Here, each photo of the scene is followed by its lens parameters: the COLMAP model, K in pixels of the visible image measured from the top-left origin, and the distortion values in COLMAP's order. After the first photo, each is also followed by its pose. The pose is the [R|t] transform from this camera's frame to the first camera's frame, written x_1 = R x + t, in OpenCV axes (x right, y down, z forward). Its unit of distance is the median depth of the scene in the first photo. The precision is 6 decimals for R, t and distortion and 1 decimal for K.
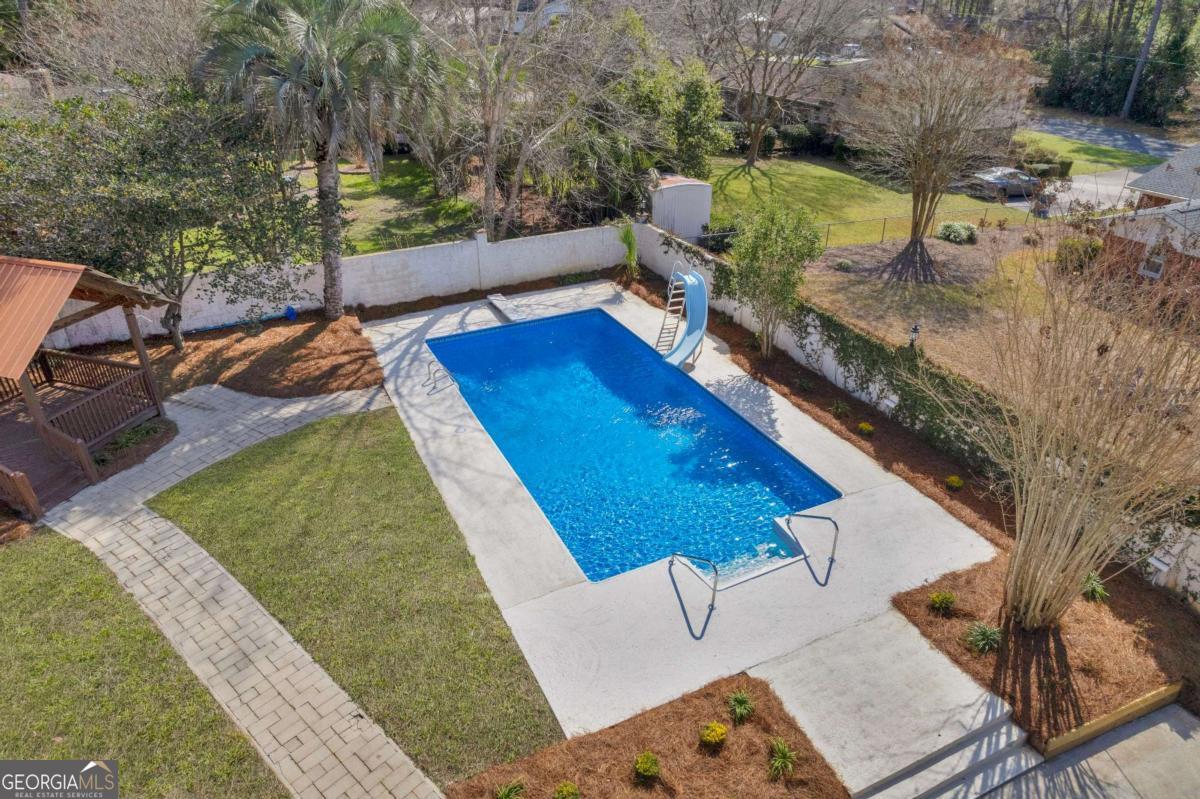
lens RADIAL K [[773.6, 0, 600.0], [0, 773.6, 399.5], [0, 0, 1]] dist [-0.053249, 0.002232]
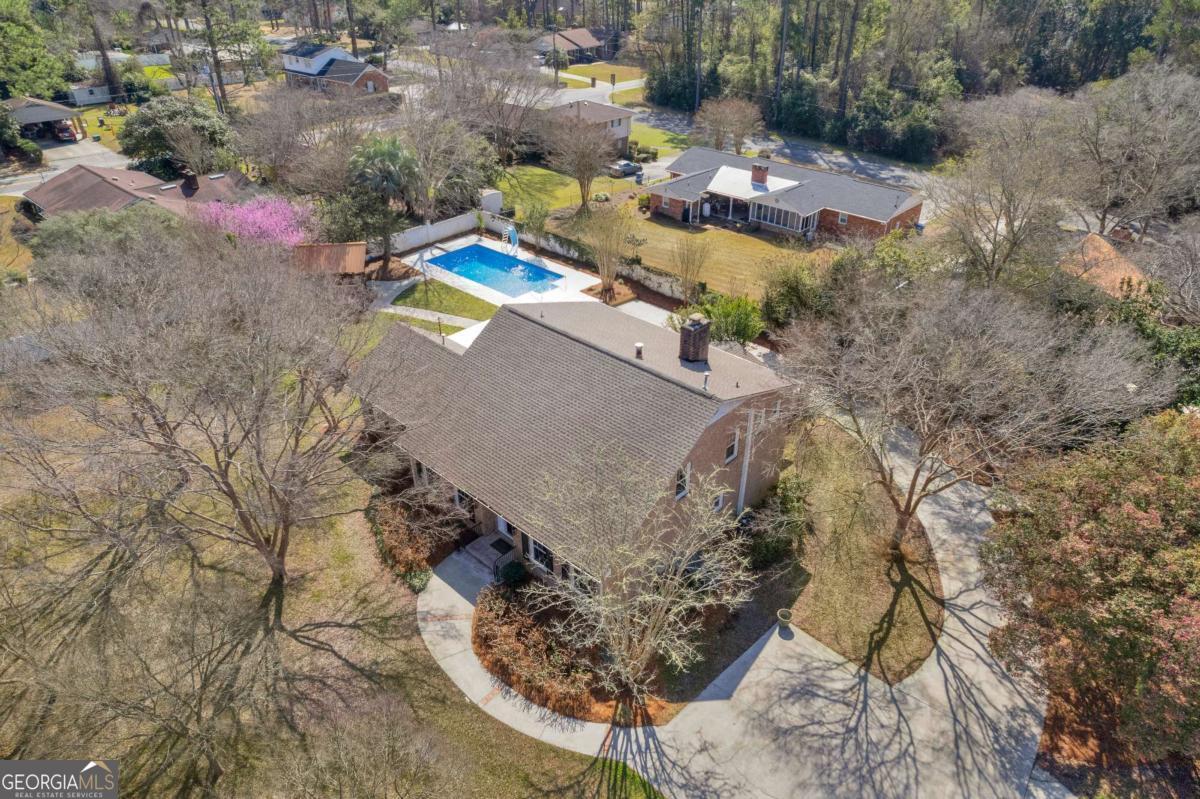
lens RADIAL K [[773.6, 0, 600.0], [0, 773.6, 399.5], [0, 0, 1]] dist [-0.053249, 0.002232]
pose [[0.932225, -0.189177, 0.308493, -0.584664], [0.173139, 0.981738, 0.078826, 0.310785], [-0.317771, -0.020072, 0.947955, -1.905786]]
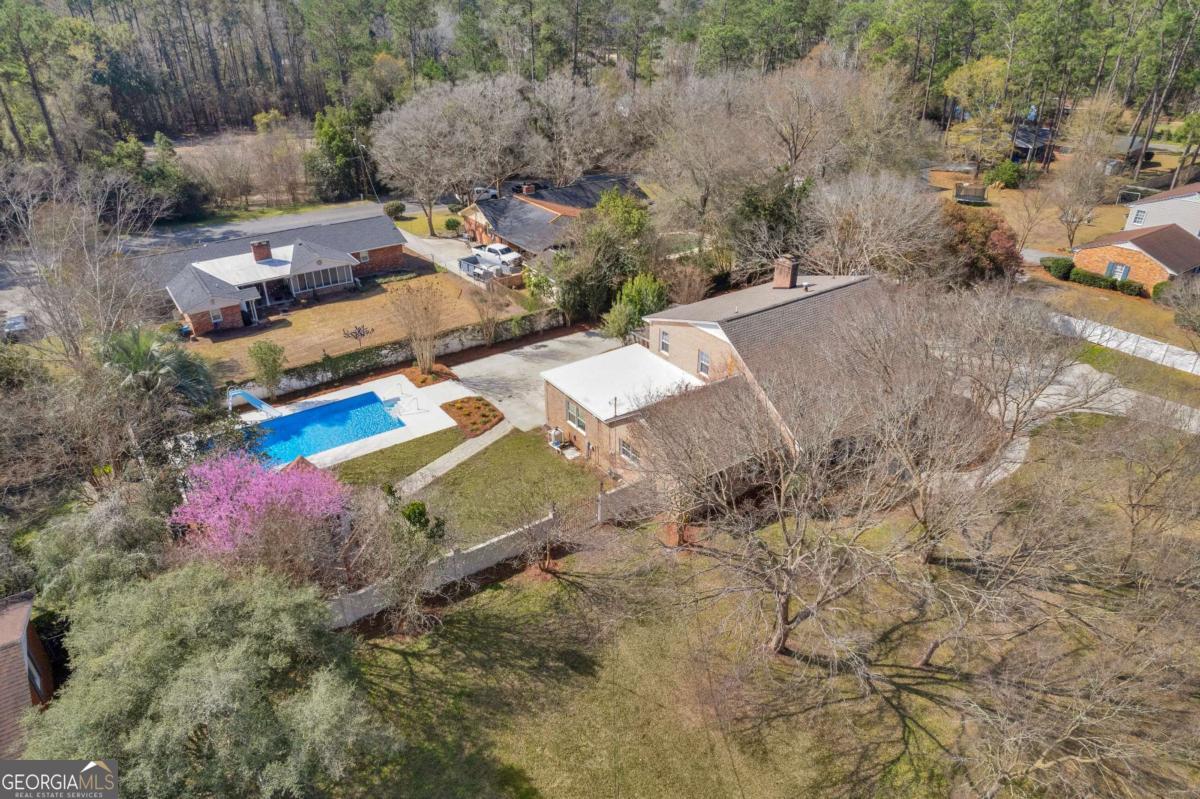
lens RADIAL K [[773.6, 0, 600.0], [0, 773.6, 399.5], [0, 0, 1]] dist [-0.053249, 0.002232]
pose [[-0.150789, -0.478444, 0.865075, -1.898387], [0.478615, 0.730349, 0.487358, -0.697936], [-0.864980, 0.487526, 0.118862, -0.160335]]
